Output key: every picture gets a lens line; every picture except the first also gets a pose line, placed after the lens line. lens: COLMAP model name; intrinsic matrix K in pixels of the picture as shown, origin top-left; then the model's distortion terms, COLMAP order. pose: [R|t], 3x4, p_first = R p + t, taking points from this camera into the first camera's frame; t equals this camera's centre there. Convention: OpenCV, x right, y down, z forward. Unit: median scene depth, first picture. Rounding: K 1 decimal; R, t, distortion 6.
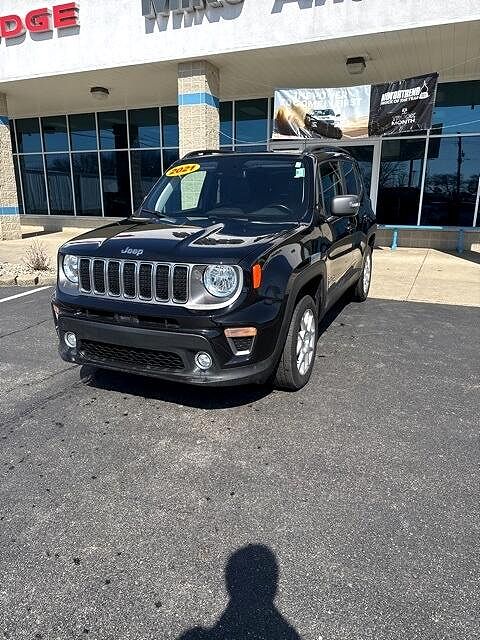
lens RADIAL K [[463.3, 0, 240.6], [0, 463.3, 318.8], [0, 0, 1]] dist [0.019355, -0.017769]
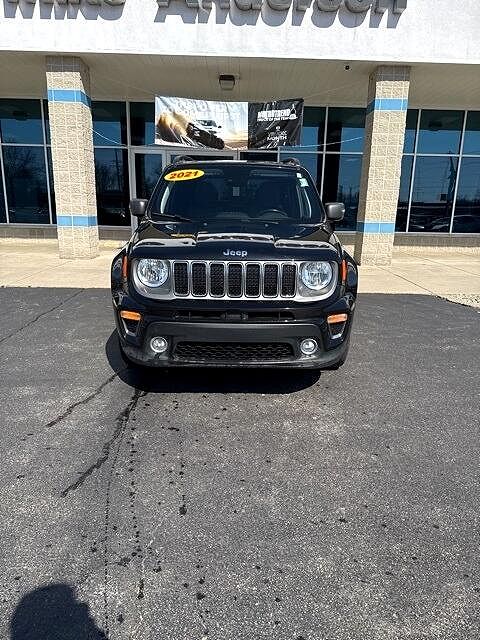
lens RADIAL K [[463.3, 0, 241.5], [0, 463.3, 318.5], [0, 0, 1]] dist [0.019355, -0.017769]
pose [[0.906809, -0.087312, 0.412401, -0.250175], [0.091377, 0.995767, 0.009894, -0.001782], [-0.411519, 0.028712, 0.910949, 0.011822]]
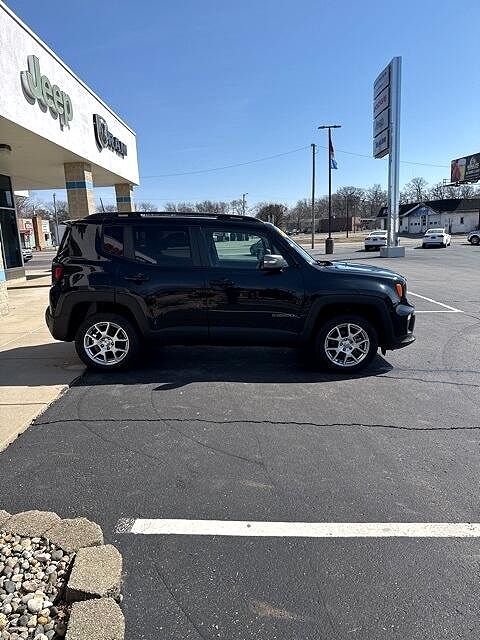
lens RADIAL K [[463.3, 0, 242.4], [0, 463.3, 322.1], [0, 0, 1]] dist [0.019355, -0.017769]
pose [[-0.421949, -0.161438, 0.892131, -0.685379], [0.260946, 0.920753, 0.290037, -0.270288], [-0.868255, 0.355179, -0.346384, 0.889663]]
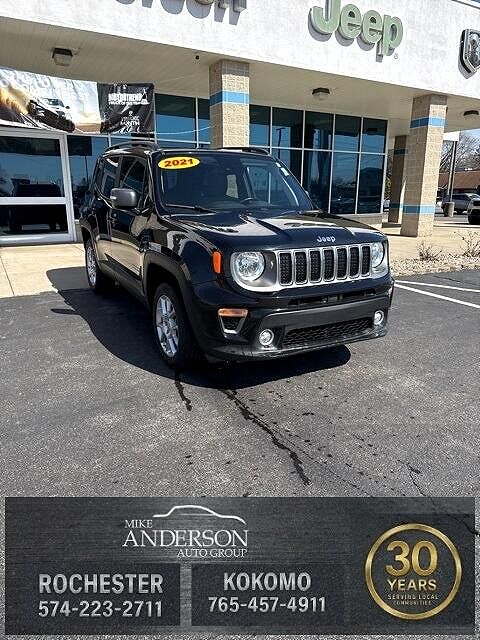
lens RADIAL K [[463.3, 0, 237.5], [0, 463.3, 320.8], [0, 0, 1]] dist [0.019355, -0.017769]
pose [[0.588118, -0.215186, 0.779623, -0.477625], [0.205454, 0.972084, 0.113320, -0.046409], [-0.782244, 0.093531, 0.615911, 0.183766]]
